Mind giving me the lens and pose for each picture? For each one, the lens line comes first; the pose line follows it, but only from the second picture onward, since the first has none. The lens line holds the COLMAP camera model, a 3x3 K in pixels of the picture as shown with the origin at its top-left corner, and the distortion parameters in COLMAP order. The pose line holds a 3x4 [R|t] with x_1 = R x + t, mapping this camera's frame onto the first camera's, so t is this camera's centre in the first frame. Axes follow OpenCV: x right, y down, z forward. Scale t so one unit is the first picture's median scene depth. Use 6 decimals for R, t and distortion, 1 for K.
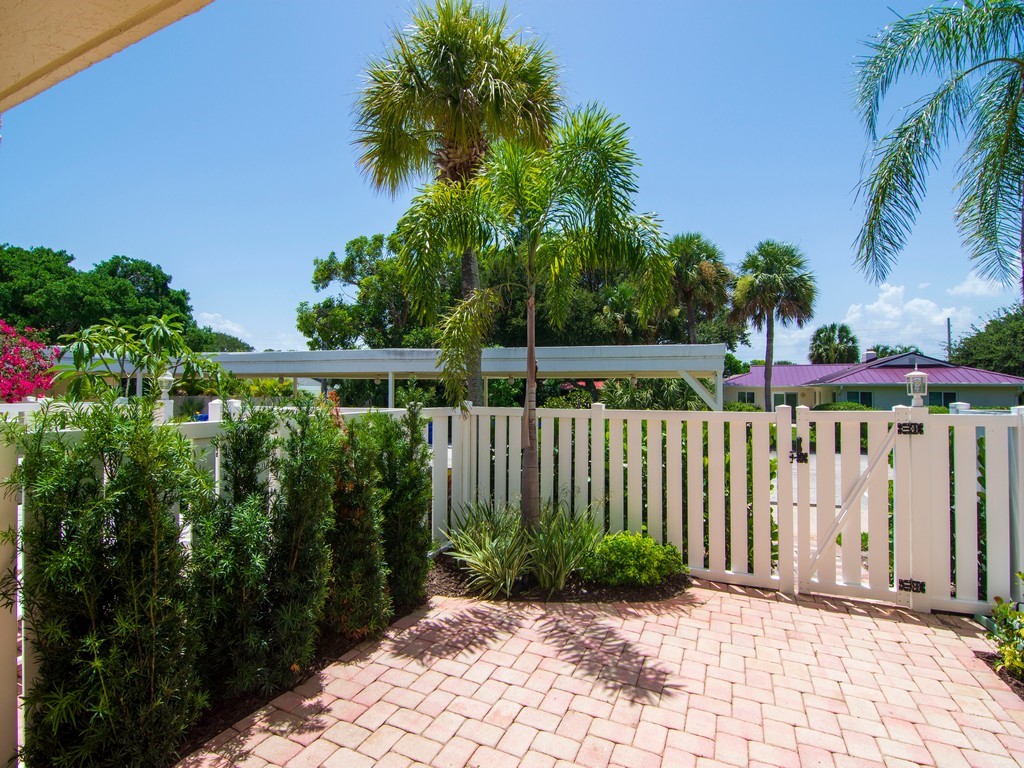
lens RADIAL K [[509.6, 0, 512.0], [0, 509.6, 384.0], [0, 0, 1]] dist [-0.011634, -0.000554]
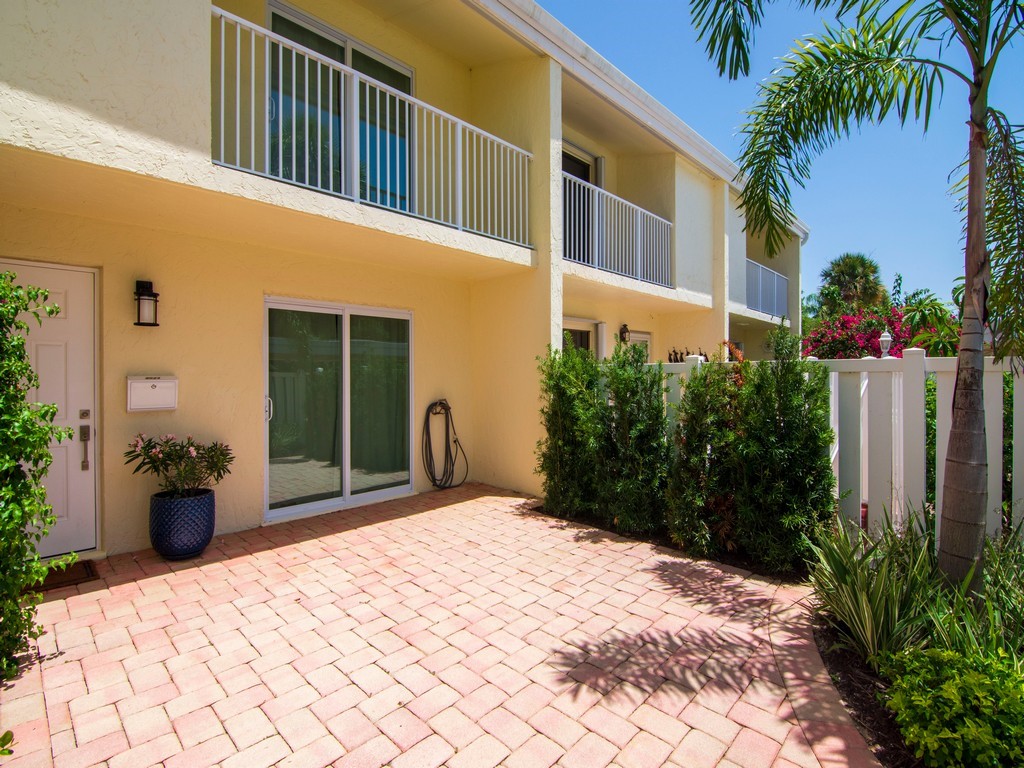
lens RADIAL K [[515.4, 0, 506.3], [0, 515.4, 378.9], [0, 0, 1]] dist [0.000438, -0.000881]
pose [[-0.355619, 0.003611, -0.934624, 0.806705], [0.001155, 0.999993, 0.003424, 0.090564], [0.934630, 0.000138, -0.355621, 0.876557]]
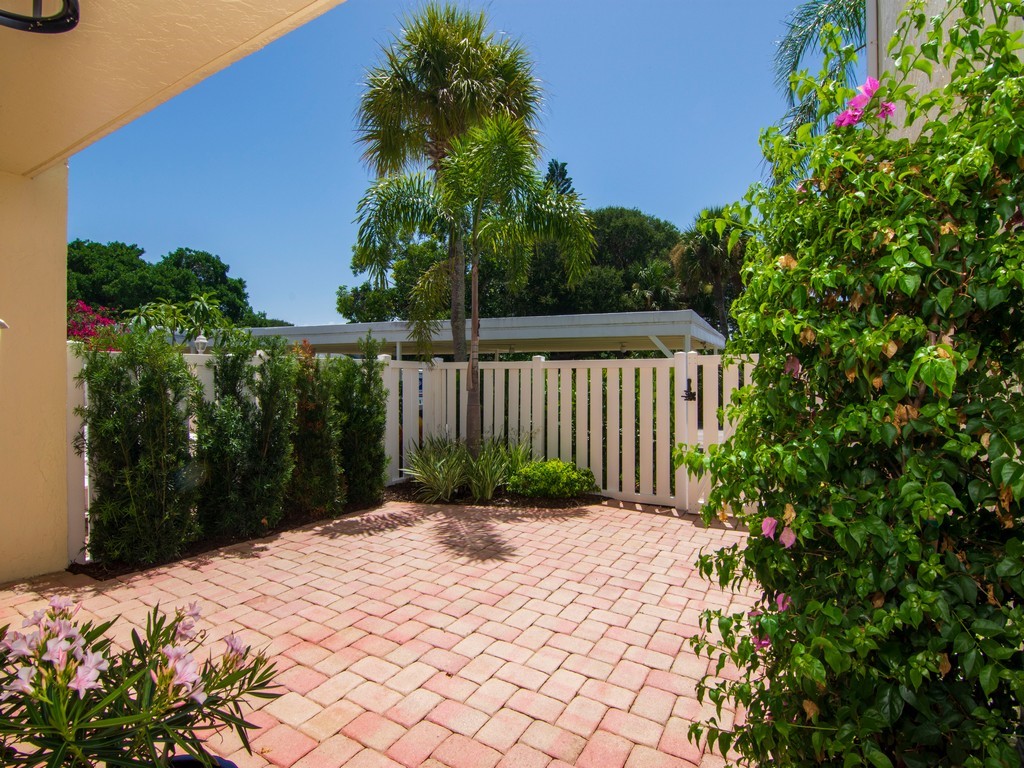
lens RADIAL K [[515.4, 0, 506.3], [0, 515.4, 378.9], [0, 0, 1]] dist [0.000438, -0.000881]
pose [[0.993983, -0.004032, -0.109463, 0.304282], [0.006218, 0.999788, 0.019636, 0.090133], [0.109360, -0.020198, 0.993797, -0.276064]]
